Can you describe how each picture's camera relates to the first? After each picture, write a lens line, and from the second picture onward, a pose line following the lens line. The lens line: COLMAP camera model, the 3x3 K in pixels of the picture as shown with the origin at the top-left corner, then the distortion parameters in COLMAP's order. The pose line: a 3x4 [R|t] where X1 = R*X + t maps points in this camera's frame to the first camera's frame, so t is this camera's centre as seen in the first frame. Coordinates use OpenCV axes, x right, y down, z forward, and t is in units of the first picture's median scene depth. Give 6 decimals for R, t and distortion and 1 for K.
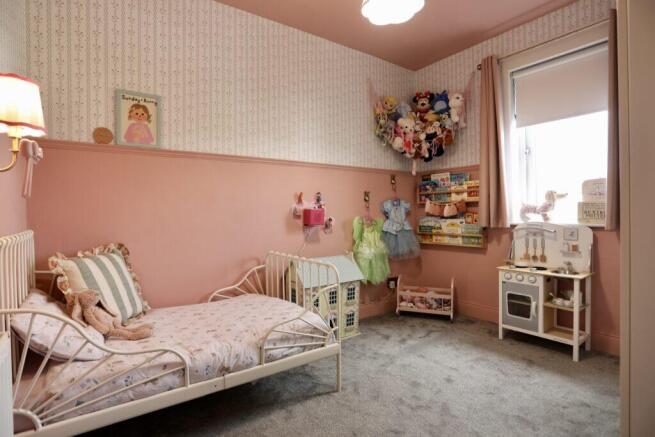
lens RADIAL K [[321.2, 0, 323.2], [0, 321.2, 216.7], [0, 0, 1]] dist [-0.069853, 0.032321]
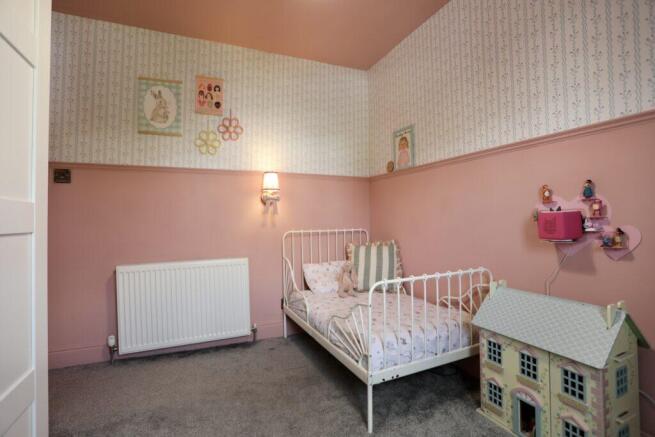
lens RADIAL K [[321.2, 0, 323.2], [0, 321.2, 216.7], [0, 0, 1]] dist [-0.069853, 0.032321]
pose [[-0.191434, 0.000060, -0.981506, 0.644571], [0.003036, 0.999995, -0.000531, -0.016704], [0.981501, -0.003082, -0.191433, 0.739995]]
